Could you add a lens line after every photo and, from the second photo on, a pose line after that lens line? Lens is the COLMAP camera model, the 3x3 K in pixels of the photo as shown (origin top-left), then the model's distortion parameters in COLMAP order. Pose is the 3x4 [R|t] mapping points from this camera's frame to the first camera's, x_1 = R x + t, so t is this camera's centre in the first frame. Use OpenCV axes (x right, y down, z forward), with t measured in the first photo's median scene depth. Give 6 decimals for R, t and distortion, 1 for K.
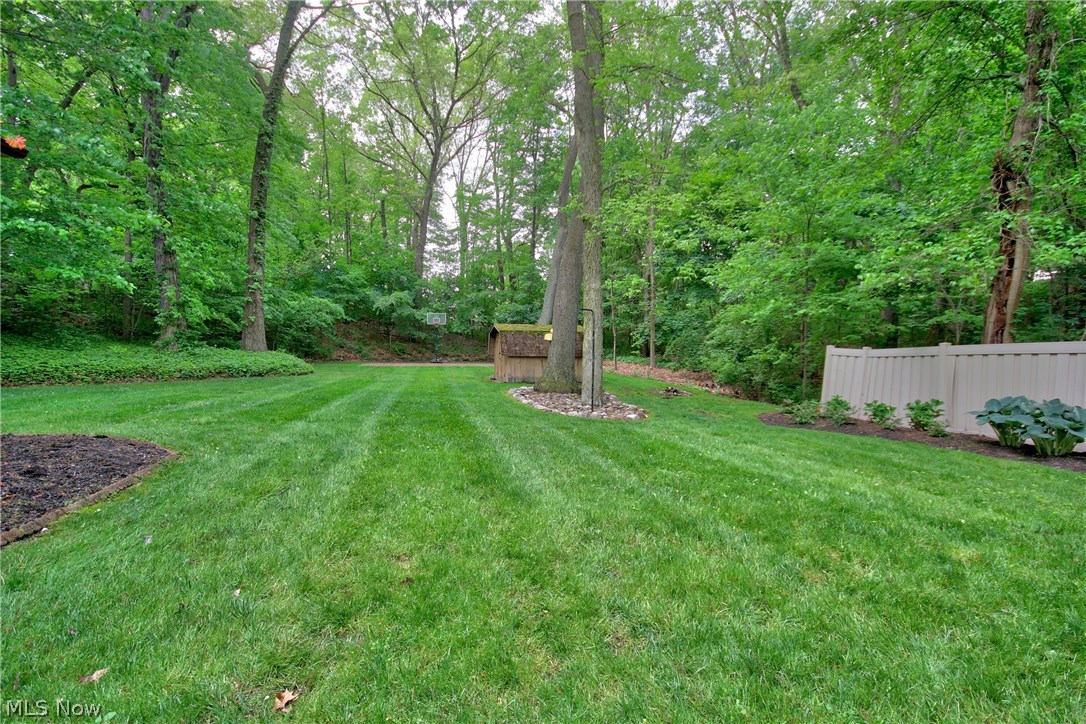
lens RADIAL K [[499.7, 0, 541.7], [0, 499.7, 377.5], [0, 0, 1]] dist [0.007244, -0.010649]
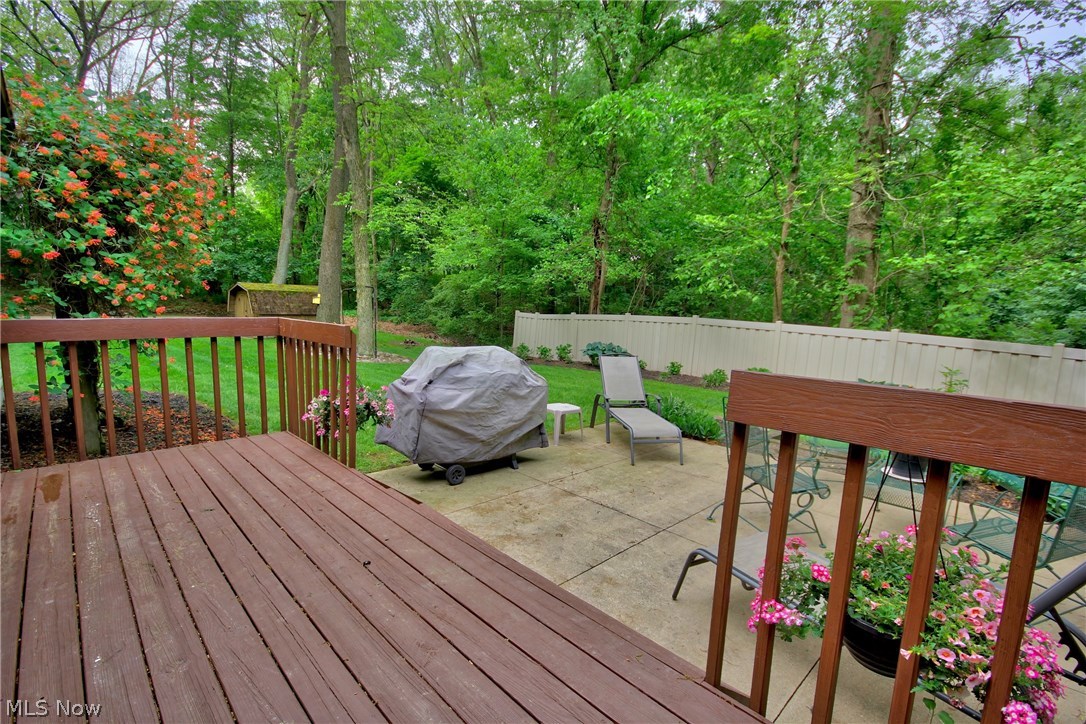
lens RADIAL K [[499.7, 0, 541.7], [0, 499.7, 377.5], [0, 0, 1]] dist [0.007244, -0.010649]
pose [[0.834065, -0.065328, 0.547784, -0.223527], [0.009614, 0.994534, 0.103967, -0.018419], [-0.551582, -0.081449, 0.830135, -0.344569]]
